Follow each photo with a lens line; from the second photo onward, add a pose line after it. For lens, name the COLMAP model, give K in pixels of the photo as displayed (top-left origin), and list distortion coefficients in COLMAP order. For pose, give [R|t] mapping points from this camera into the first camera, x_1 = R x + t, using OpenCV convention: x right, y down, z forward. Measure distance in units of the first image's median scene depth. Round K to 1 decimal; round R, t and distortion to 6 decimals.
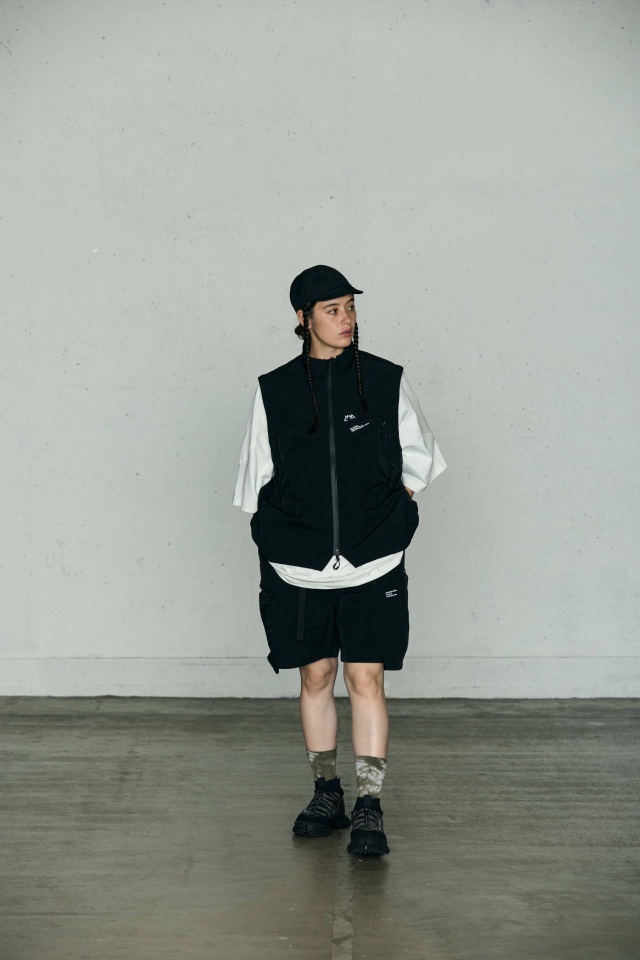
lens RADIAL K [[3317.7, 0, 317.0], [0, 3317.7, 474.3], [0, 0, 1]] dist [0.326794, 0.000000]
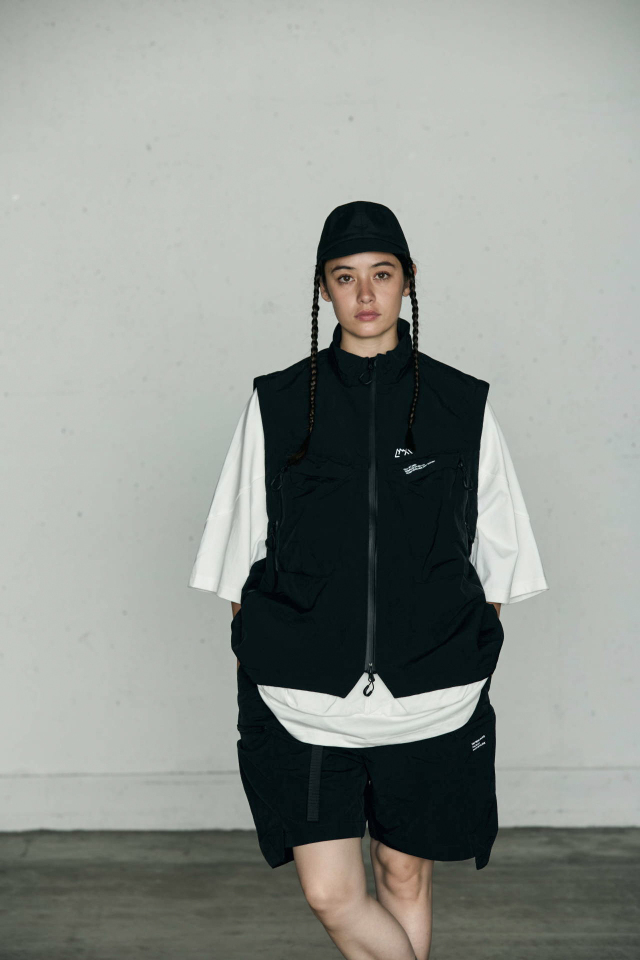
lens RADIAL K [[3418.9, 0, 357.9], [0, 3418.9, 480.2], [0, 0, 1]] dist [0.335505, 0.000000]
pose [[0.999679, -0.011101, 0.022759, -0.011704], [0.010742, 0.999817, 0.015837, -0.018586], [-0.022930, -0.015587, 0.999616, 0.277860]]
